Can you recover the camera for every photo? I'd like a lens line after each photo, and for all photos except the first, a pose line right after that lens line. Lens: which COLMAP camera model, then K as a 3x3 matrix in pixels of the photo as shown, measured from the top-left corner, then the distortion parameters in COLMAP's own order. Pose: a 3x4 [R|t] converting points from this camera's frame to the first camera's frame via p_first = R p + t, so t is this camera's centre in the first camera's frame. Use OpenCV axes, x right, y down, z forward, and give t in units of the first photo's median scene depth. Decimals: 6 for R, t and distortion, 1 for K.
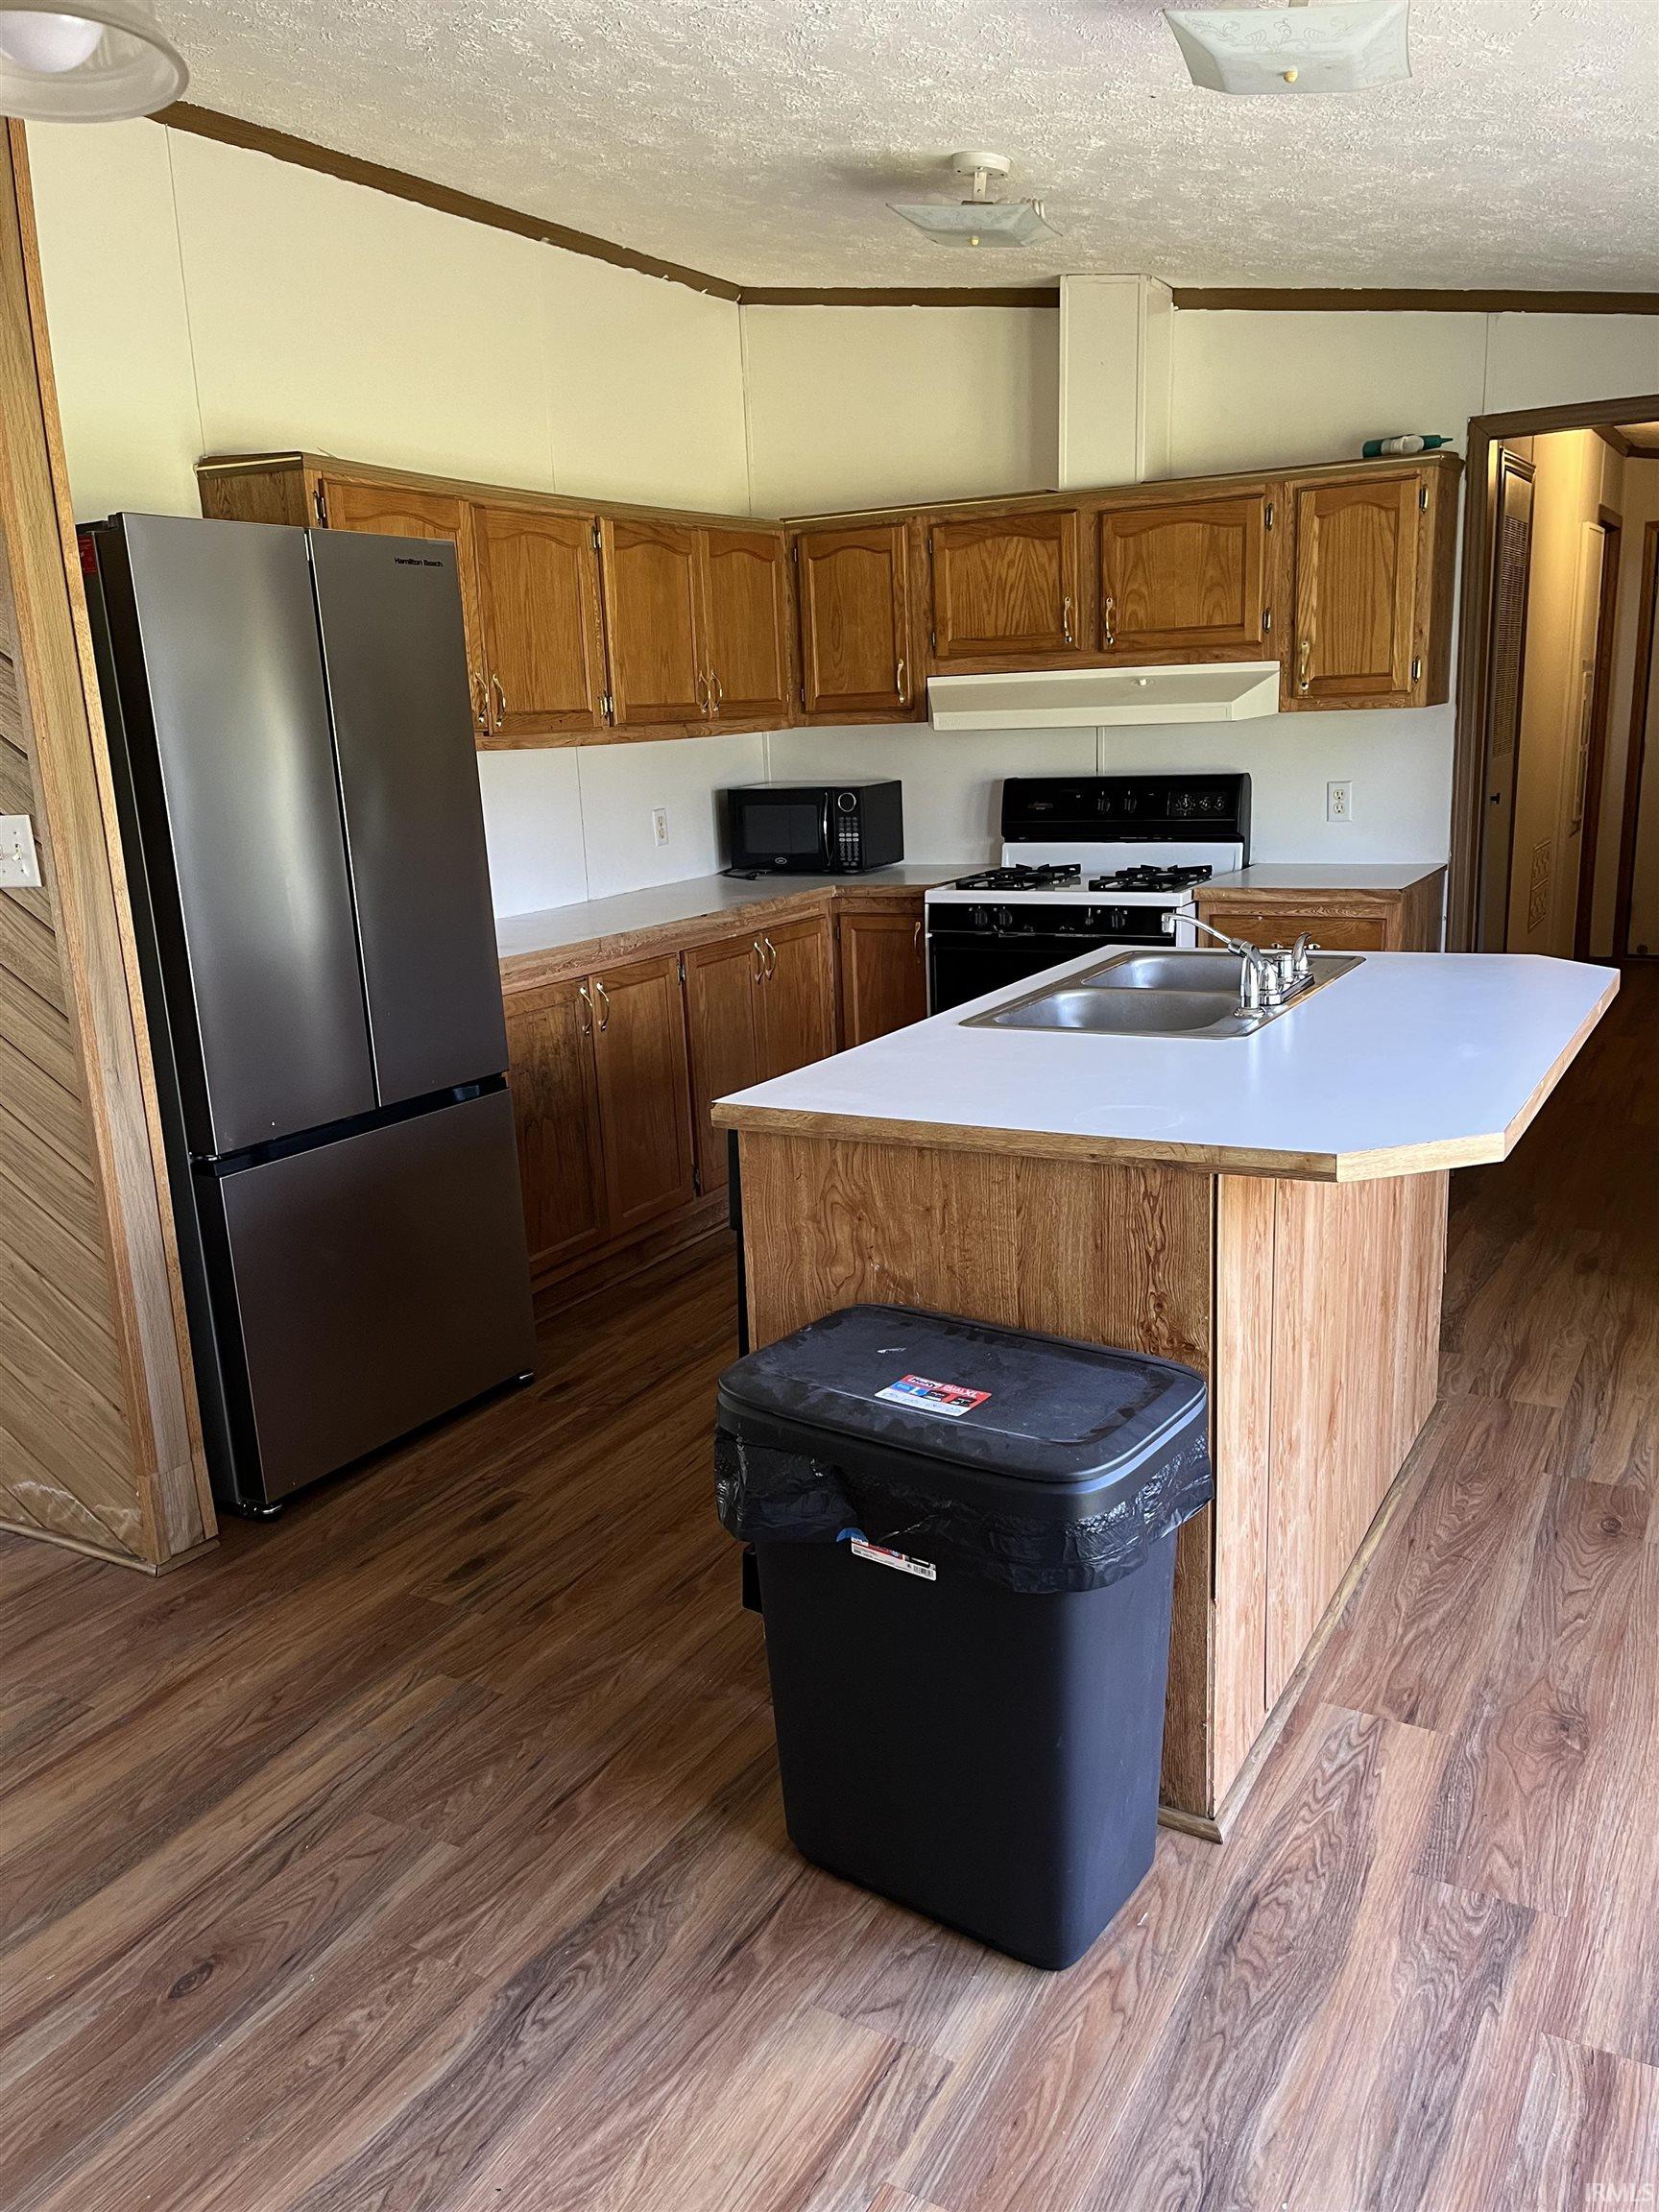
lens RADIAL K [[1664.5, 0, 818.3], [0, 1664.5, 1115.0], [0, 0, 1]] dist [0.053500, -0.041398]
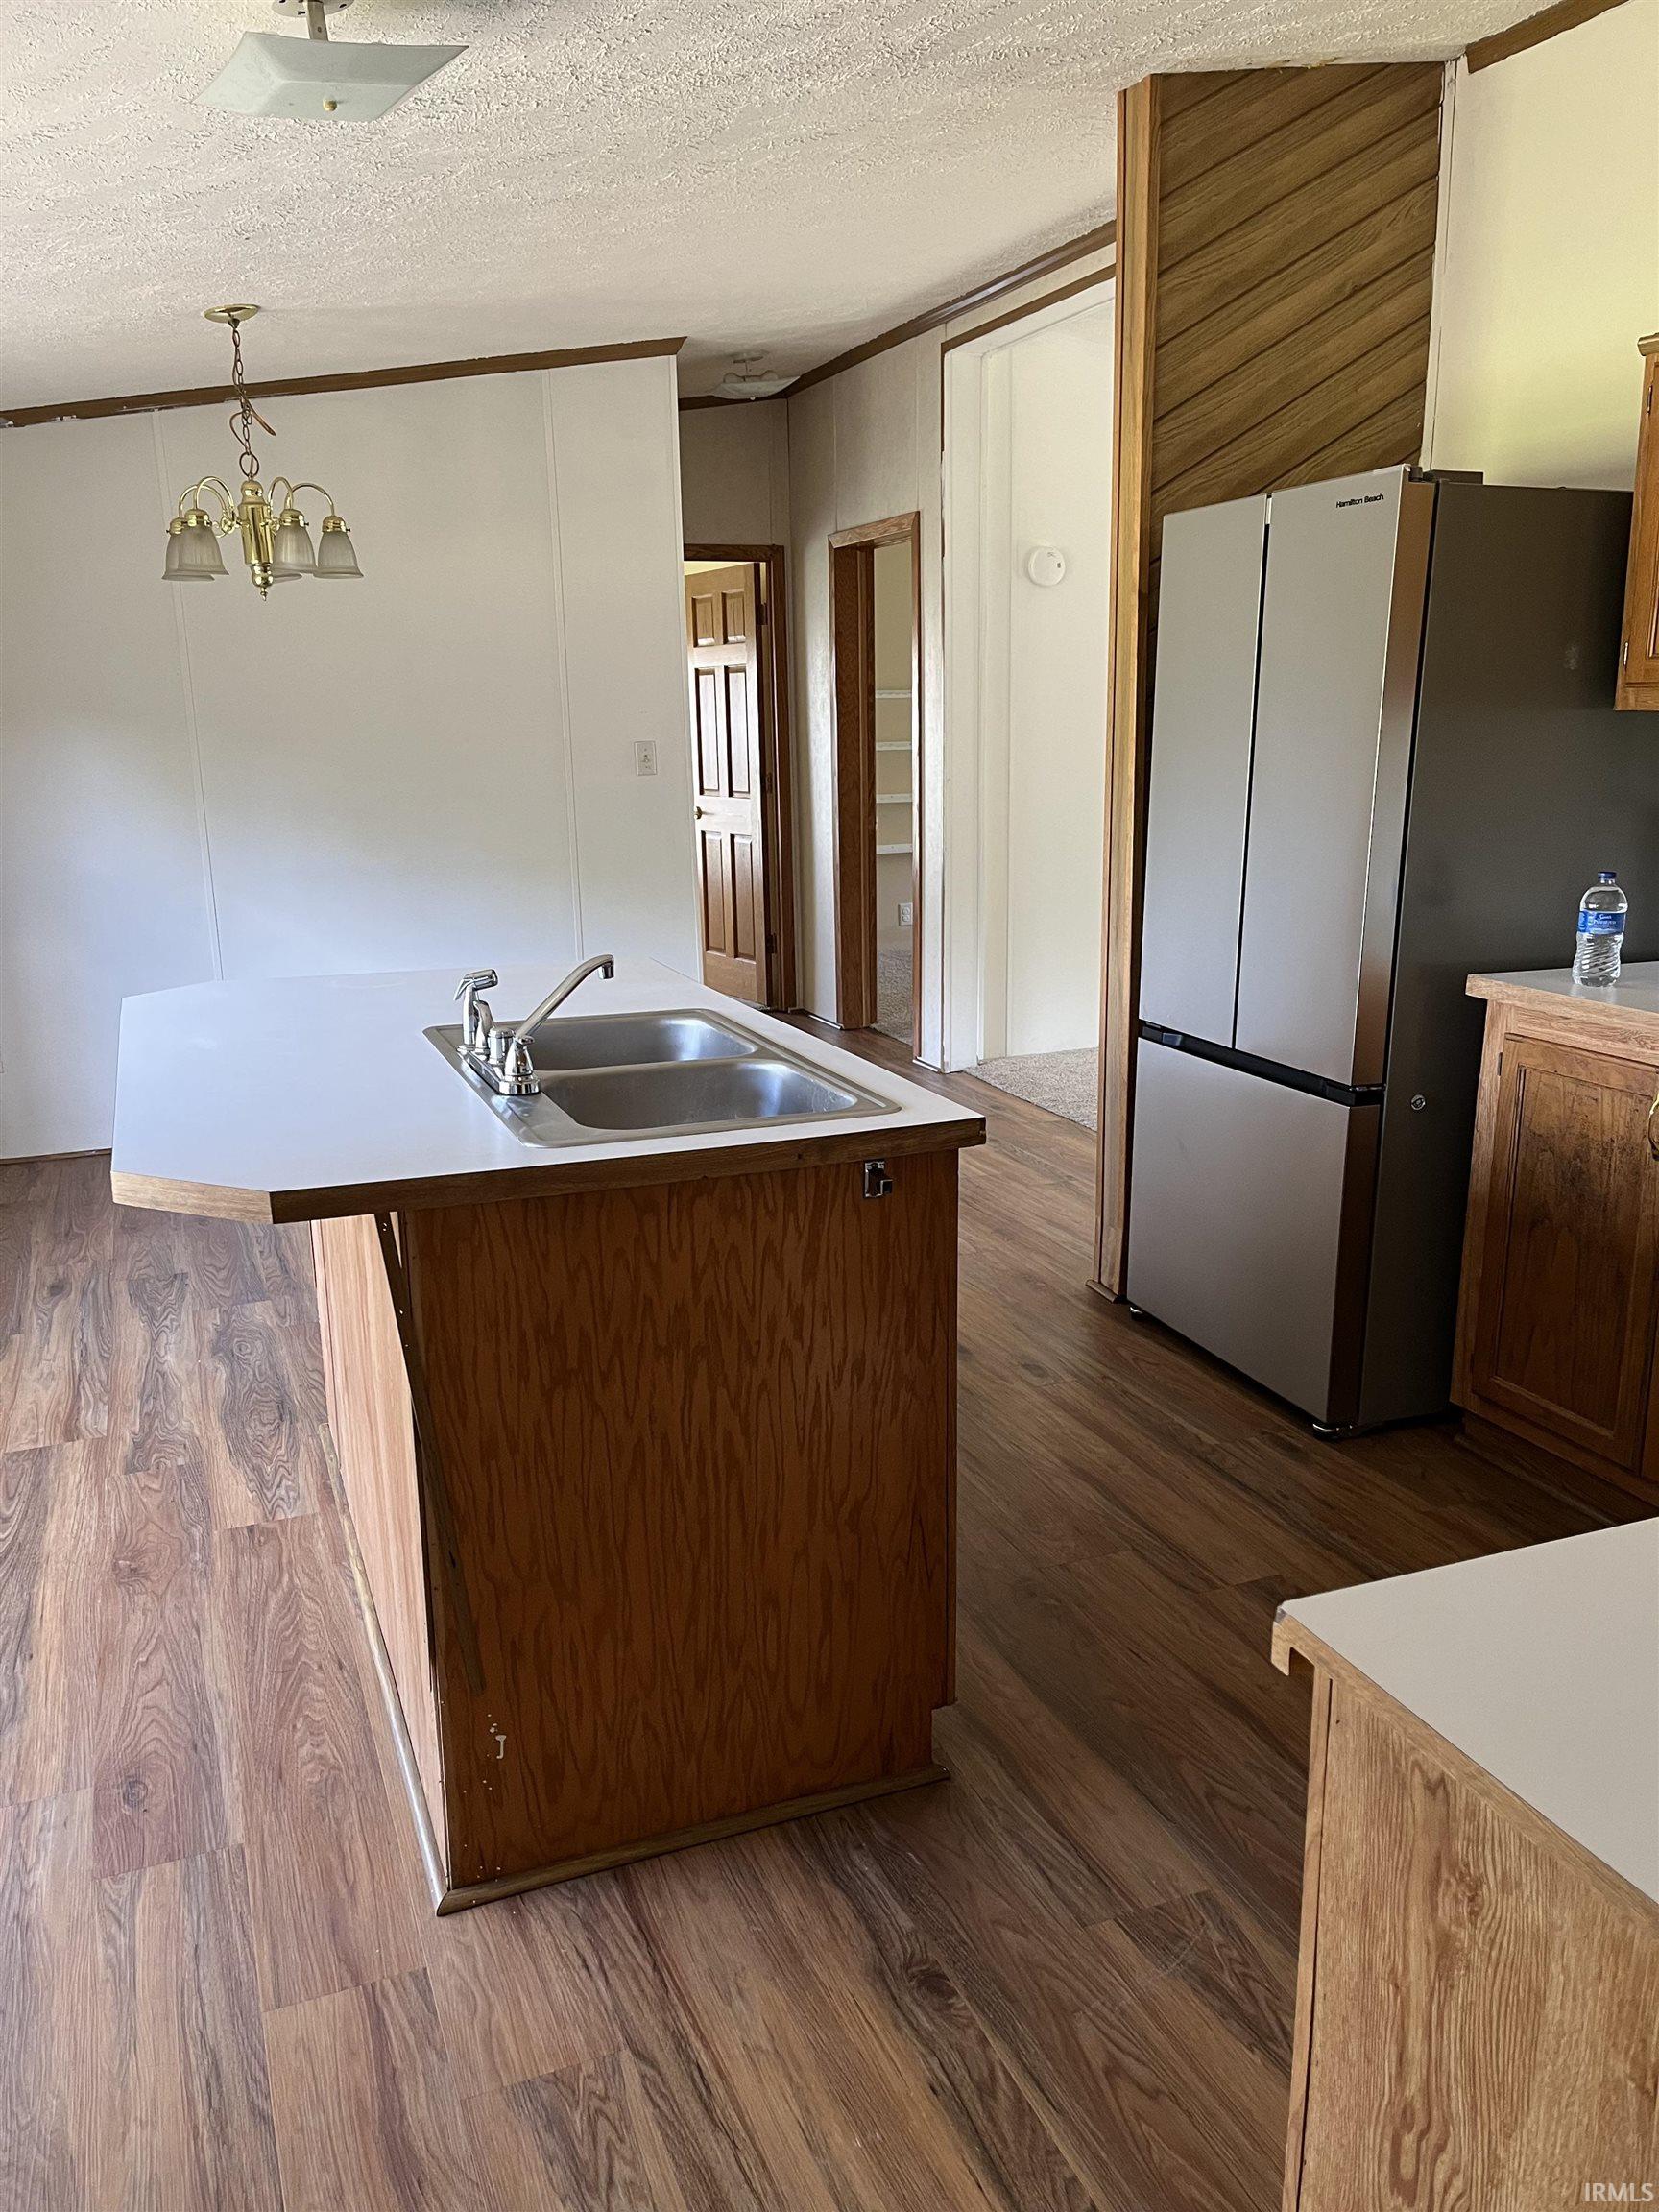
lens RADIAL K [[1664.5, 0, 811.4], [0, 1664.5, 1106.4], [0, 0, 1]] dist [0.053500, -0.041398]
pose [[-0.618618, 0.235633, -0.749526, 0.938872], [-0.146291, 0.902743, 0.404542, -0.481164], [0.771953, 0.359906, -0.523982, 1.832097]]
